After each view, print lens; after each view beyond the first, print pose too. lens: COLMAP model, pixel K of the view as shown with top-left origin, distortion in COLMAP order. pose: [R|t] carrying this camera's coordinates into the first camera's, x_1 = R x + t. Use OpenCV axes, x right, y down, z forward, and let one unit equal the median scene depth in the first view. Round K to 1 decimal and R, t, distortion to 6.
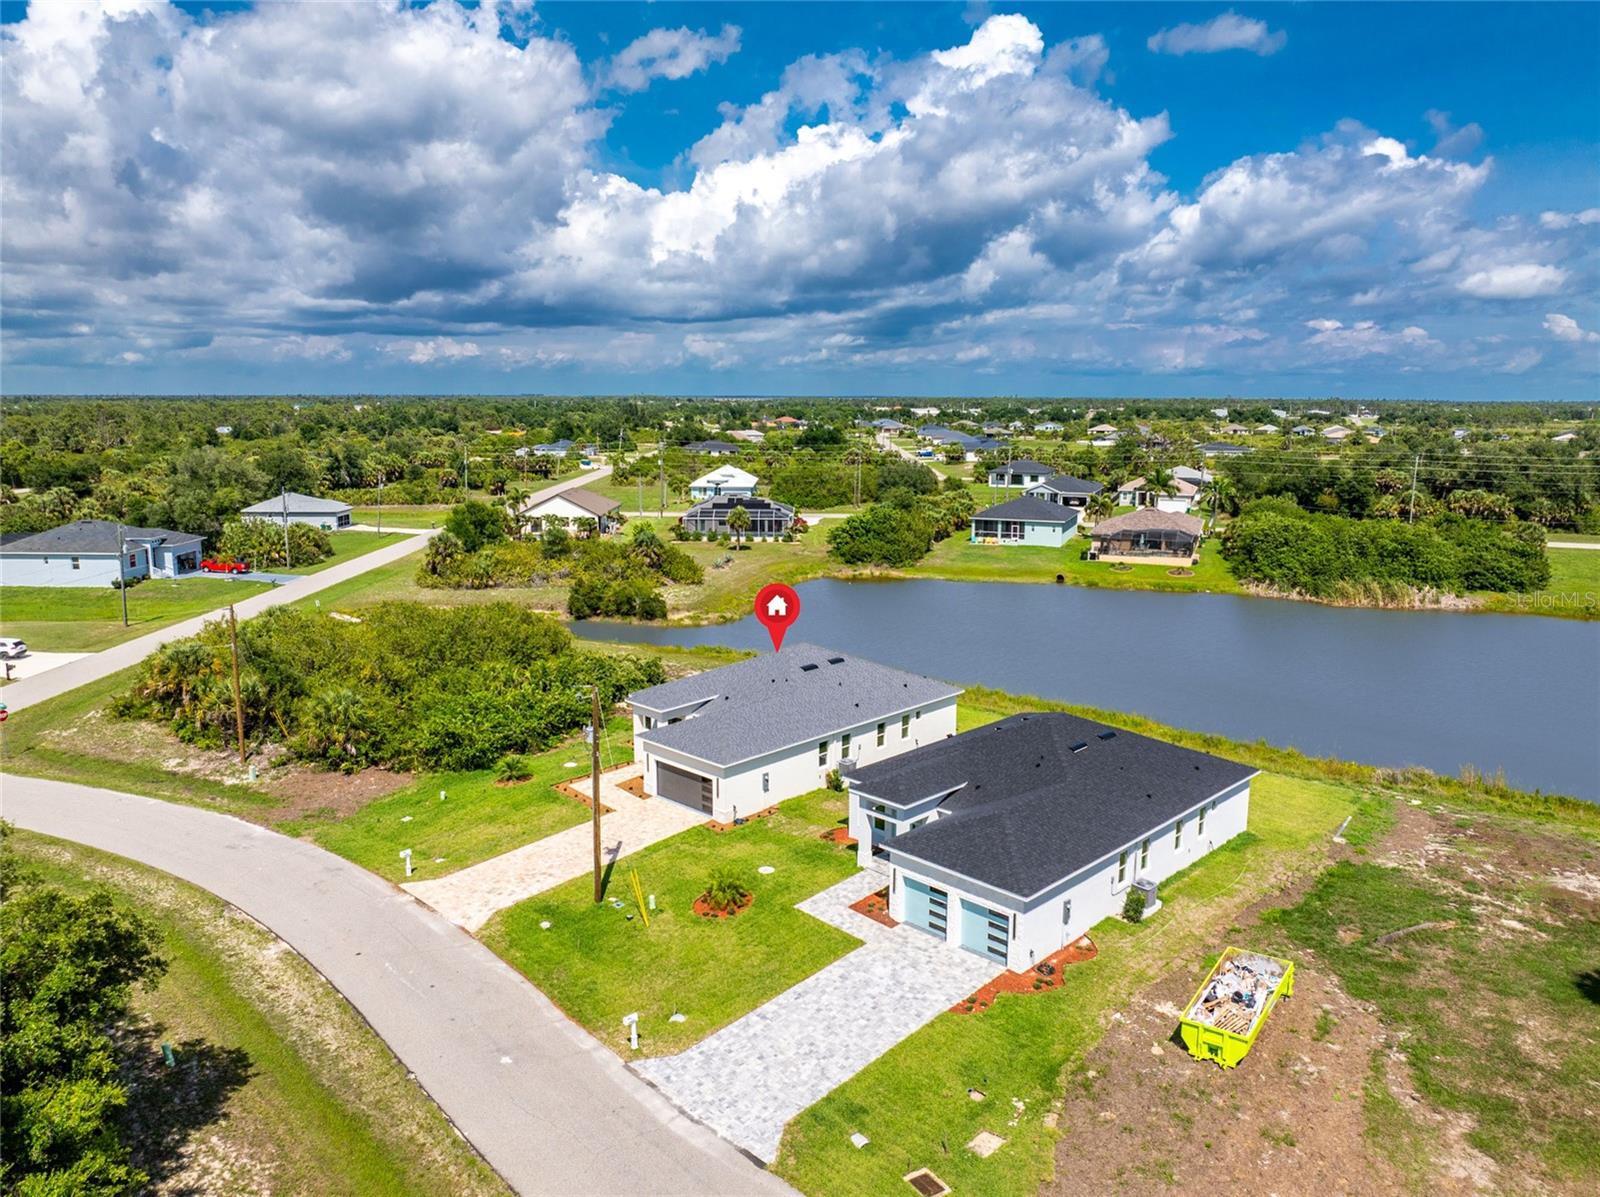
lens RADIAL K [[1129.7, 0, 797.1], [0, 1129.7, 591.4], [0, 0, 1]] dist [-0.043465, 0.006841]
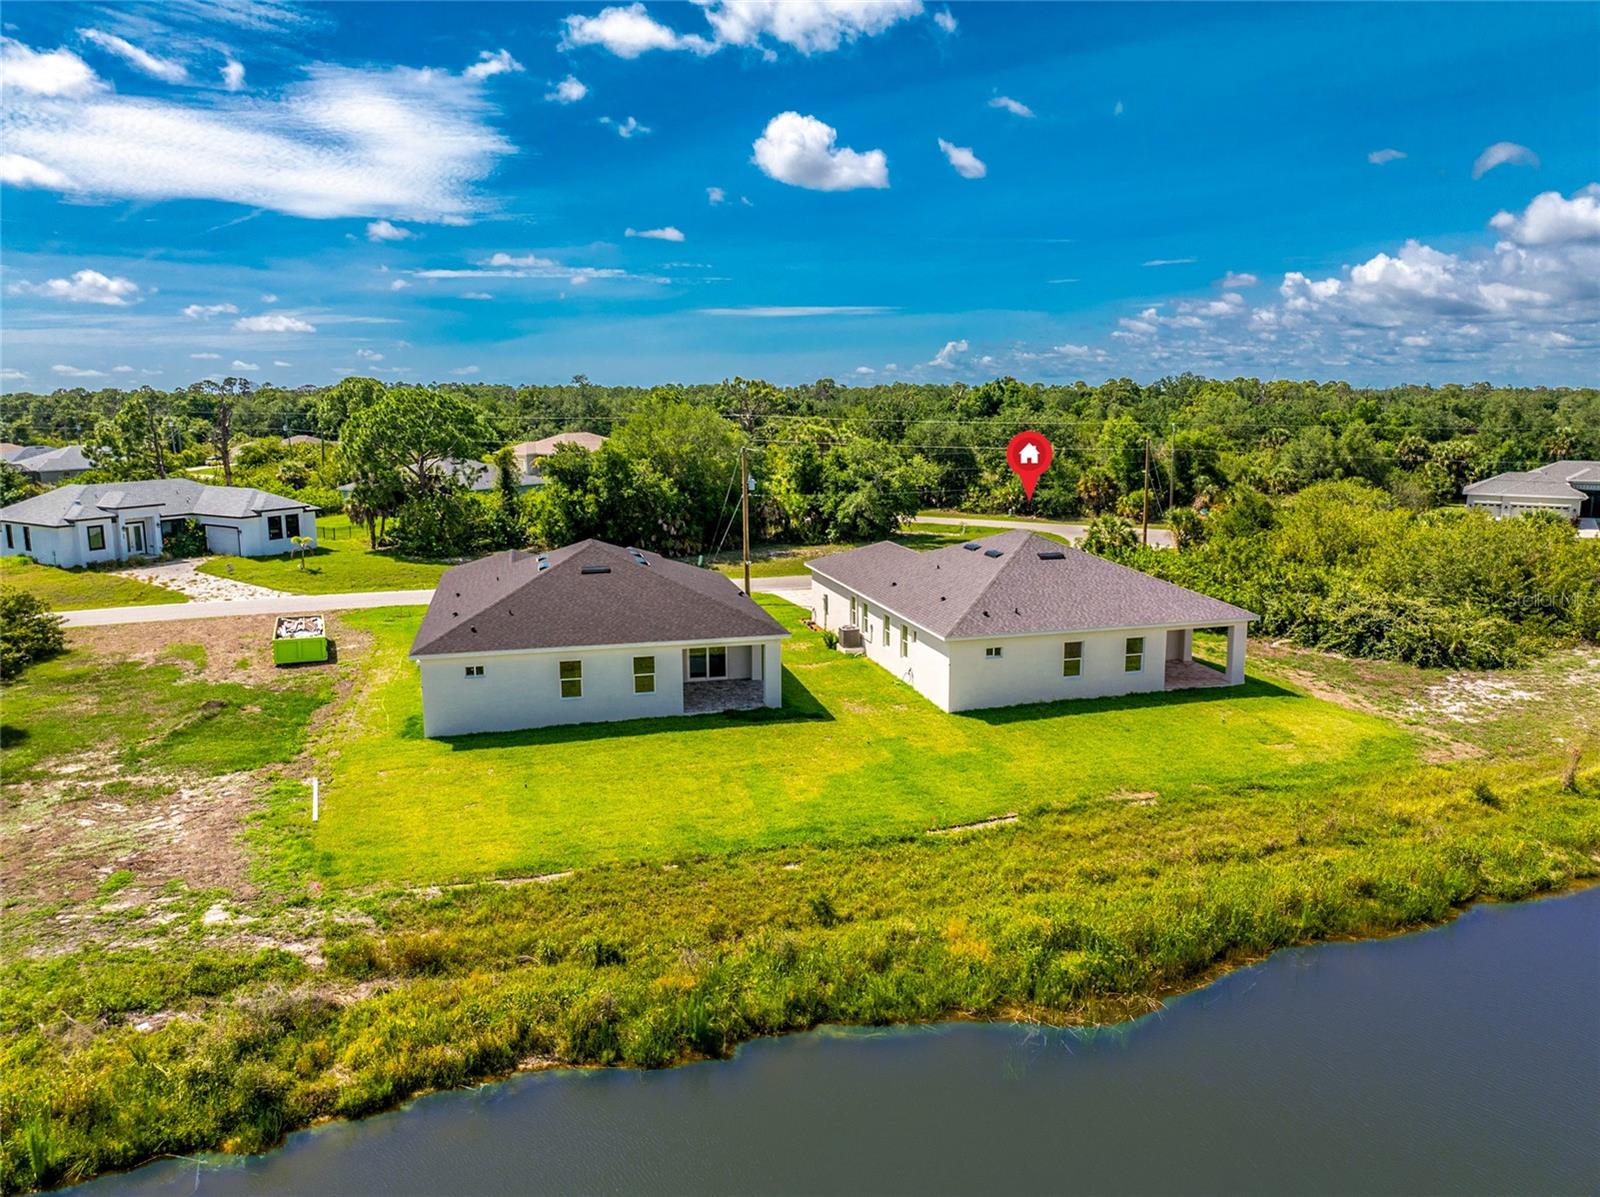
lens RADIAL K [[1129.7, 0, 803.1], [0, 1129.7, 590.5], [0, 0, 1]] dist [-0.043465, 0.006841]
pose [[-0.509764, 0.162151, -0.844895, 0.732155], [-0.141817, 0.952804, 0.268425, -0.094756], [0.848545, 0.256654, -0.462710, 1.269199]]
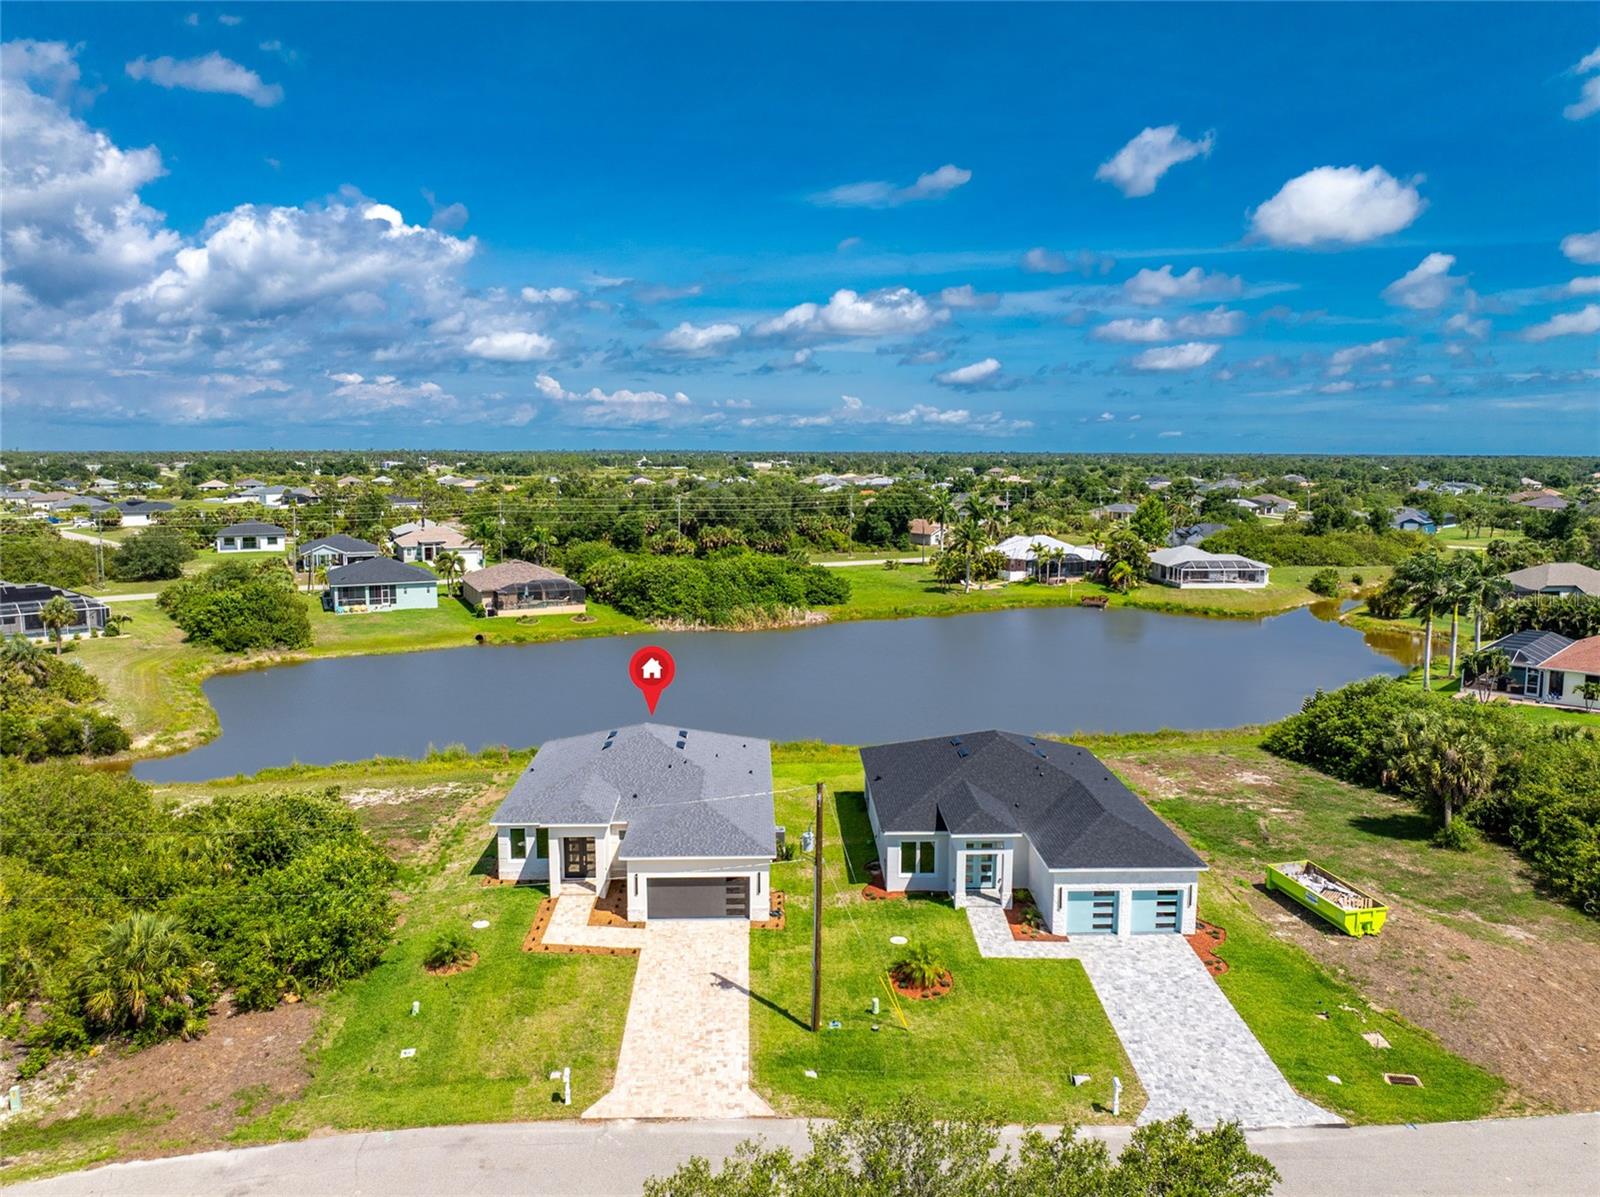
lens RADIAL K [[1129.7, 0, 805.1], [0, 1129.7, 599.1], [0, 0, 1]] dist [-0.043465, 0.006841]
pose [[0.685695, -0.094569, 0.721719, -0.576554], [0.122086, 0.992420, 0.014048, -0.052487], [-0.717577, 0.078479, 0.692043, 0.275523]]
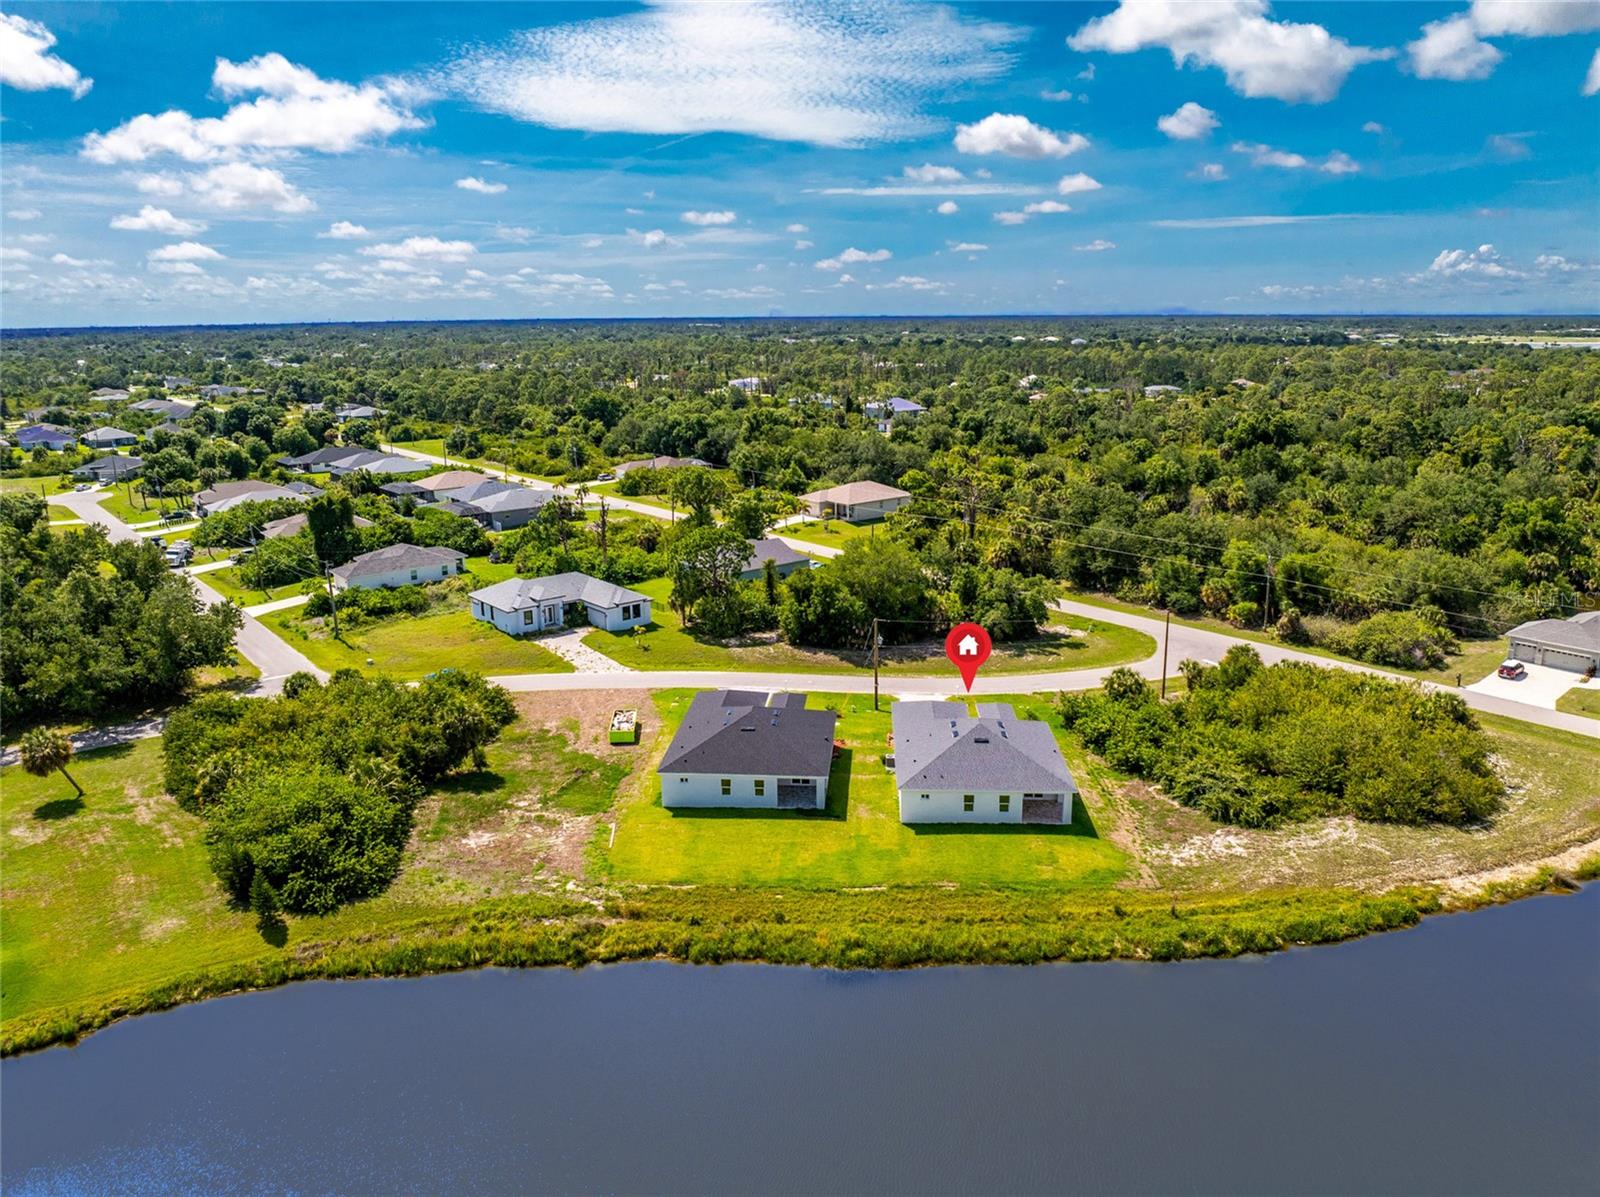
lens RADIAL K [[1129.7, 0, 798.9], [0, 1129.7, 585.4], [0, 0, 1]] dist [-0.043465, 0.006841]
pose [[-0.757319, 0.170752, -0.630327, 1.032227], [-0.097813, 0.924664, 0.368006, -0.603741], [0.645679, 0.340352, -0.683564, 1.794925]]
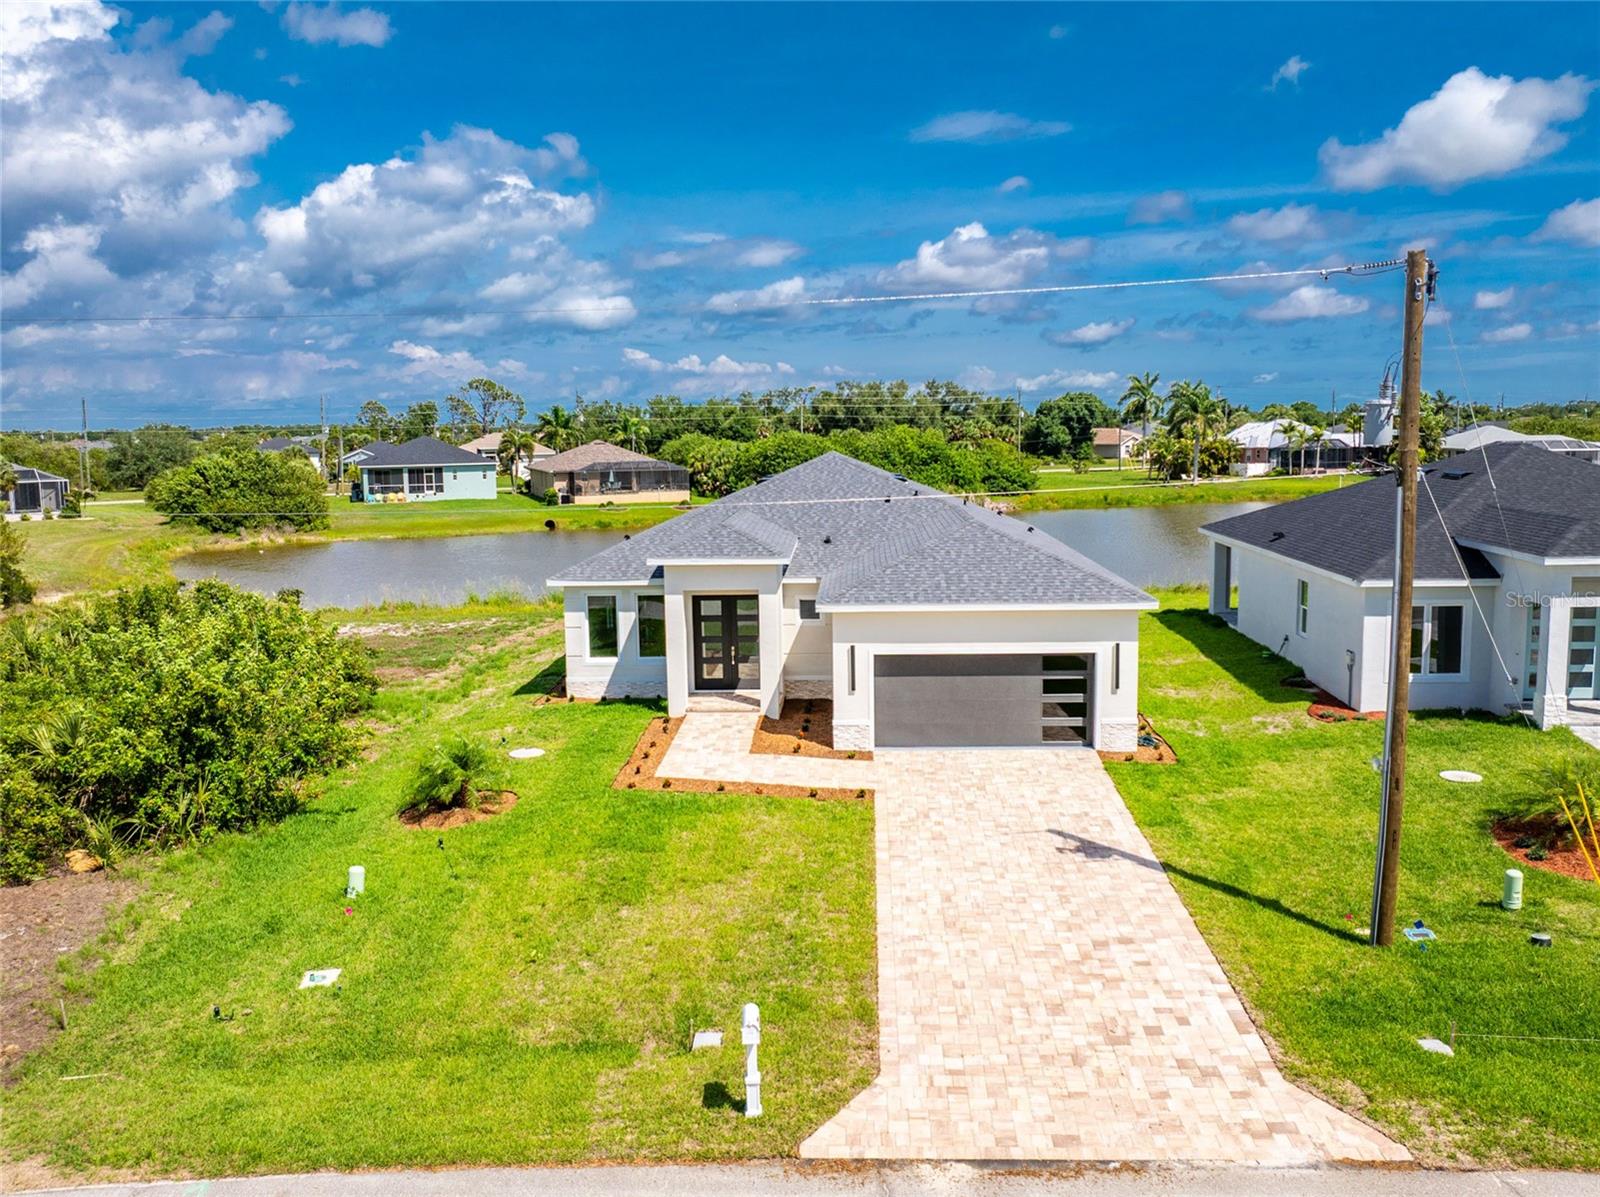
lens RADIAL K [[1284.2, 0, 807.2], [0, 1284.2, 614.7], [0, 0, 1]] dist [-0.045806, 0.014872]
pose [[0.747397, -0.110844, 0.655066, -0.395915], [0.131221, 0.991190, 0.018003, 0.111179], [-0.651290, 0.072503, 0.755357, 0.604941]]
